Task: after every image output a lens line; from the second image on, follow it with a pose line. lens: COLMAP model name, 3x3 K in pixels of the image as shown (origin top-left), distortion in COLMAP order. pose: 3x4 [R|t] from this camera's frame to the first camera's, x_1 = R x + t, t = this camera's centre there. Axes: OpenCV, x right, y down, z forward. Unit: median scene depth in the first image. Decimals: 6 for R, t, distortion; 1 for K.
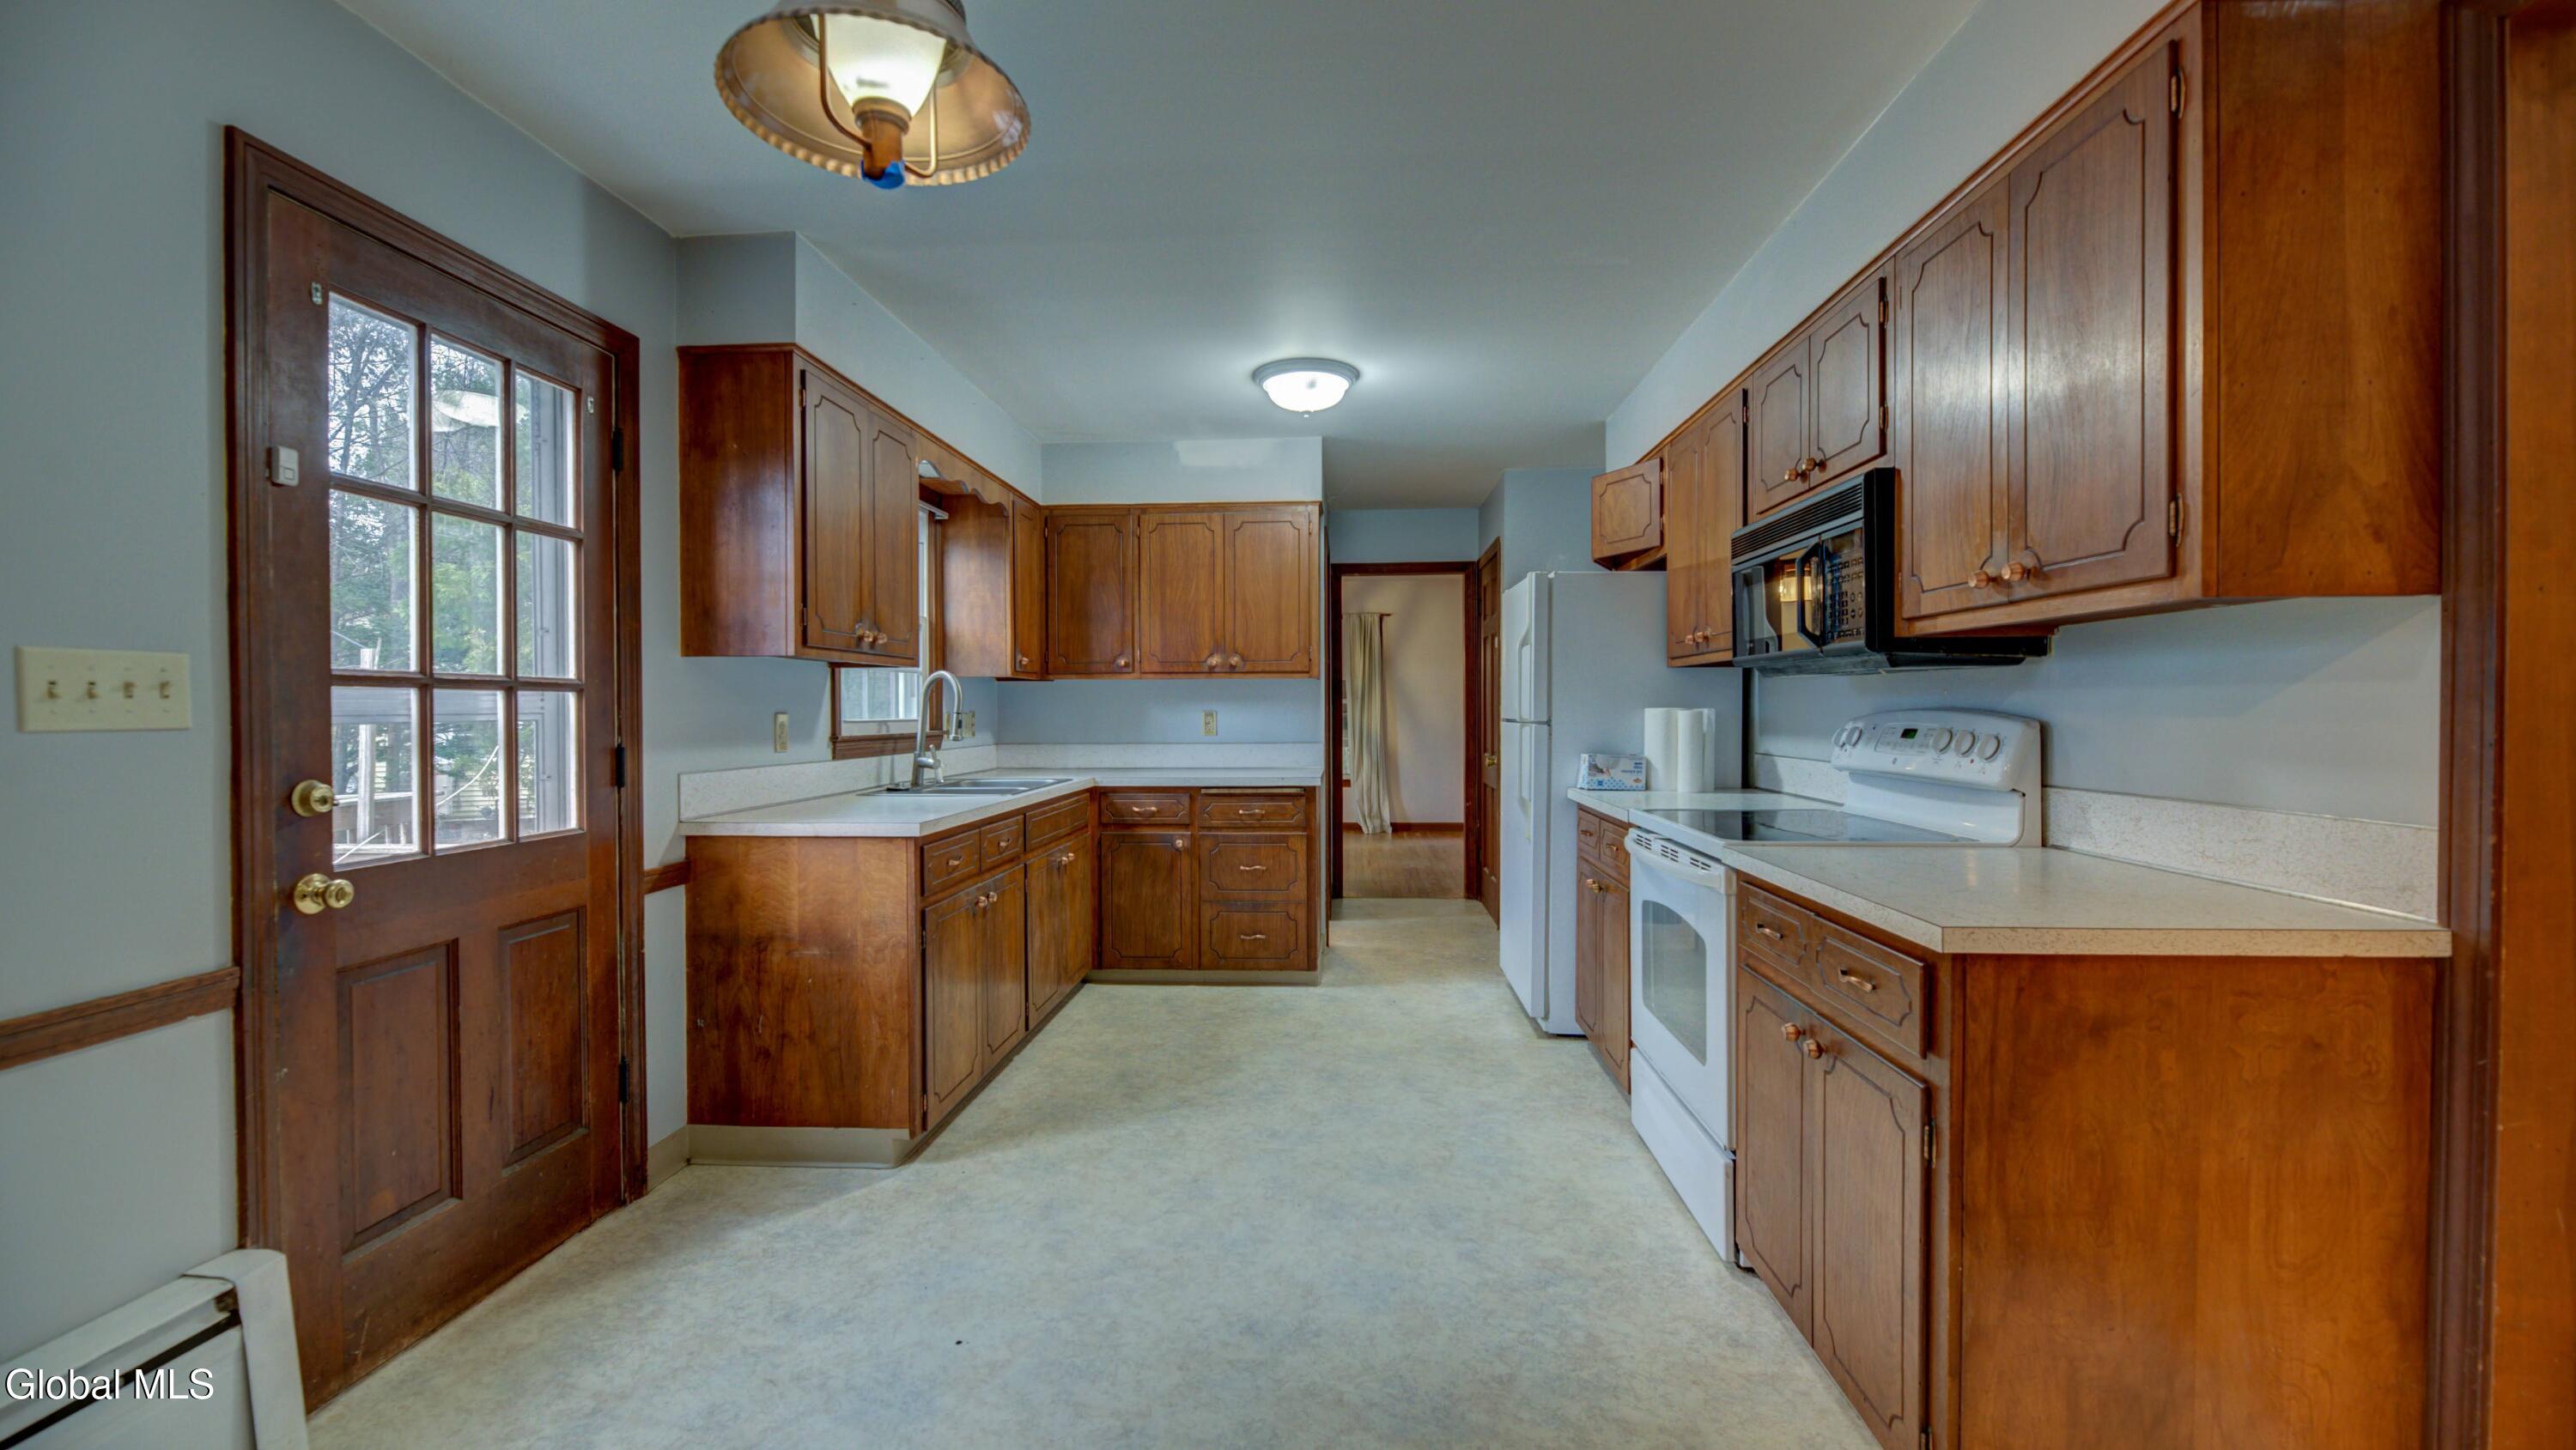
lens RADIAL K [[1059.1, 0, 1293.4], [0, 1059.1, 716.0], [0, 0, 1]] dist [-0.002798, -0.000700]
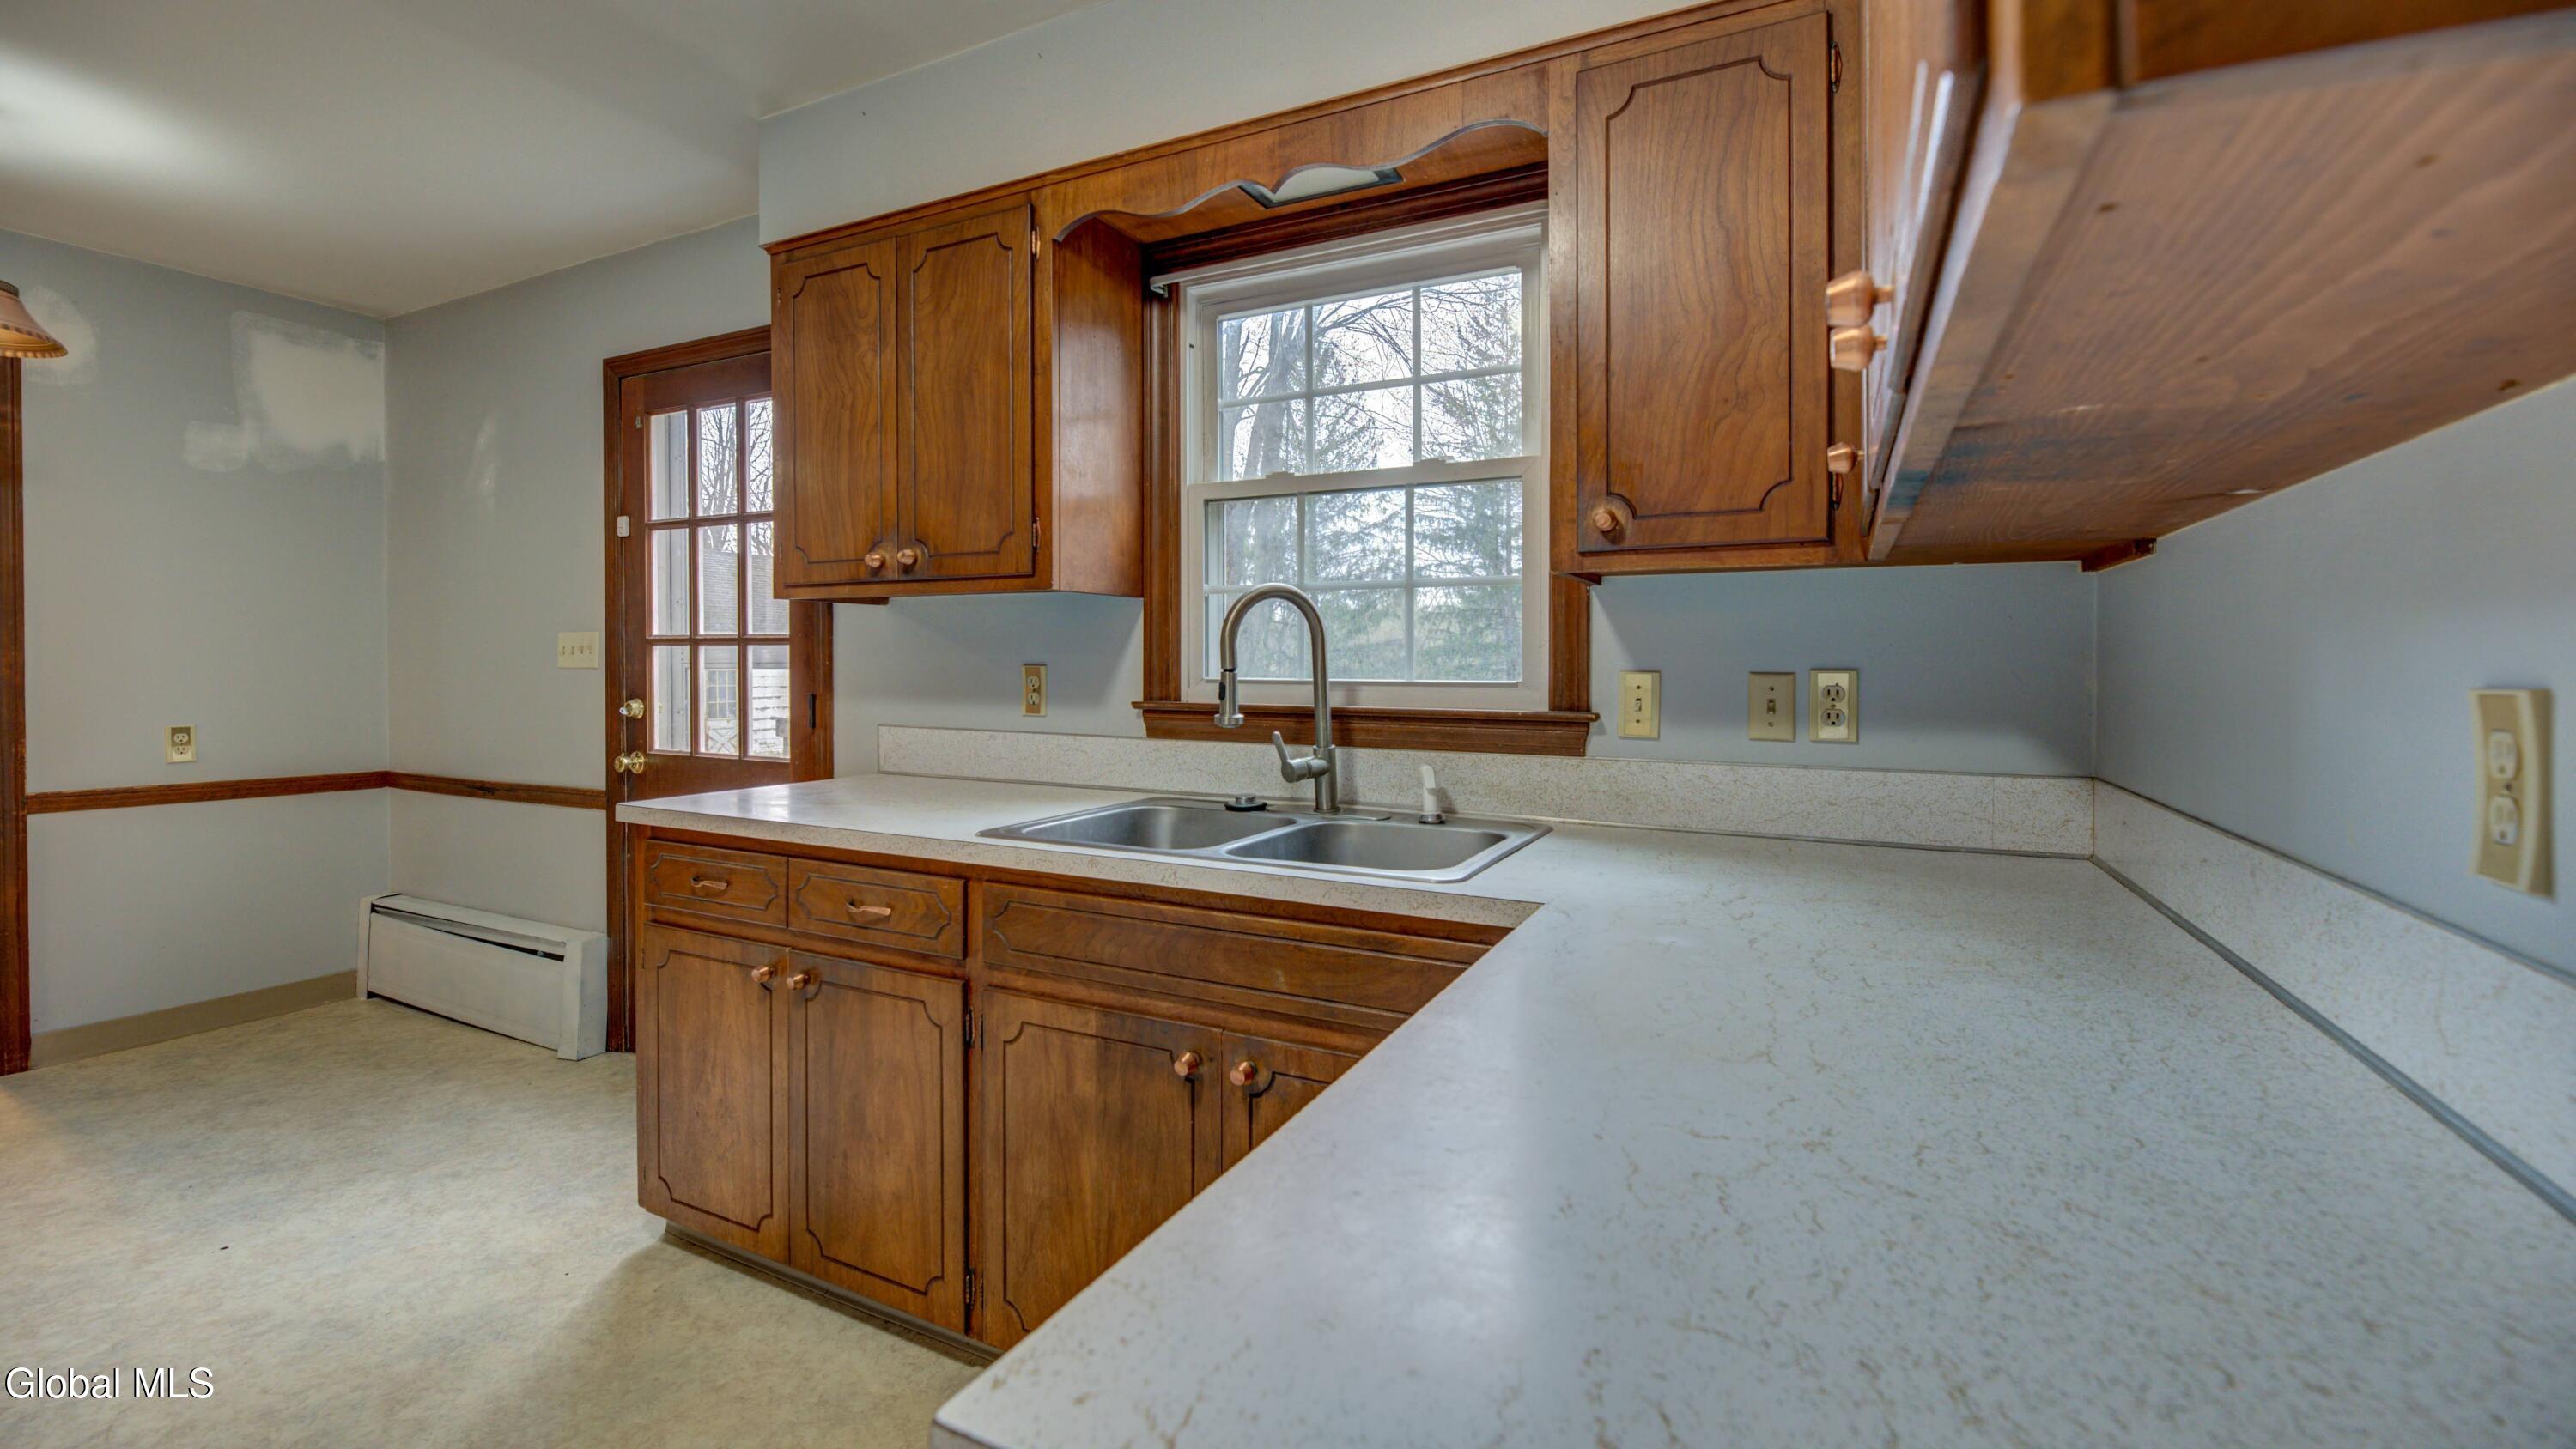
lens RADIAL K [[1059.1, 0, 1306.2], [0, 1059.1, 665.0], [0, 0, 1]] dist [-0.002798, -0.000700]
pose [[-0.394303, 0.010292, -0.918923, 0.220453], [-0.004979, 0.999899, 0.013336, -0.021609], [0.918967, 0.009834, -0.394211, 2.323519]]
